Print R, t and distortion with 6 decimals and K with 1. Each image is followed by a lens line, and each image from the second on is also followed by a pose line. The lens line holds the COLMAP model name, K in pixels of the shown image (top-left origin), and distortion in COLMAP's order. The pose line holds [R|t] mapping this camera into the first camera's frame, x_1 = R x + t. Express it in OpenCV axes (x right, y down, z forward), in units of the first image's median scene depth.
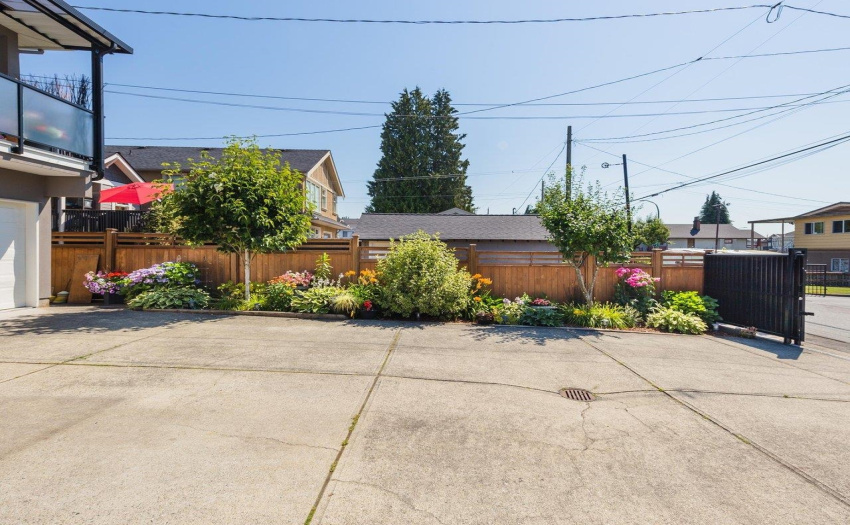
lens RADIAL K [[391.0, 0, 434.9], [0, 391.0, 251.1], [0, 0, 1]] dist [0.020103, -0.000418]
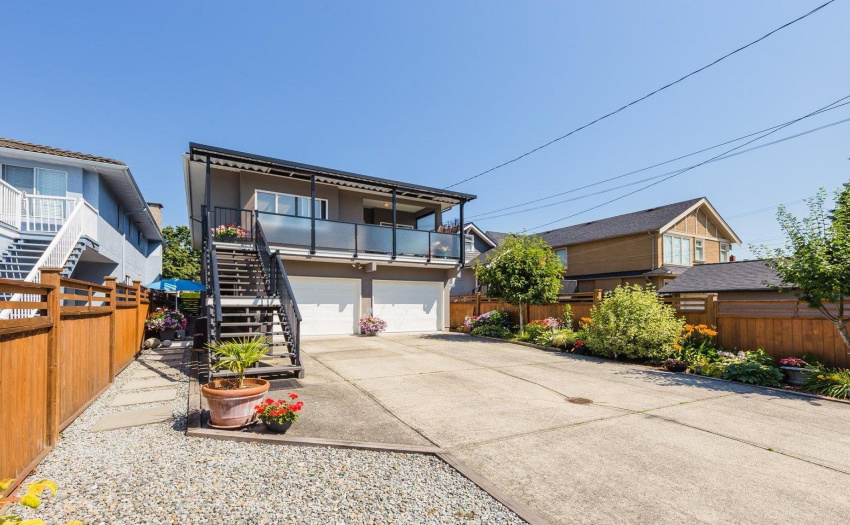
lens RADIAL K [[367.6, 0, 424.0], [0, 367.6, 299.6], [0, 0, 1]] dist [0.001088, 0.000087]
pose [[0.499934, -0.020197, -0.865828, 0.644060], [0.003659, 0.999768, -0.021209, 0.014851], [0.866056, 0.007435, 0.499892, -0.073693]]
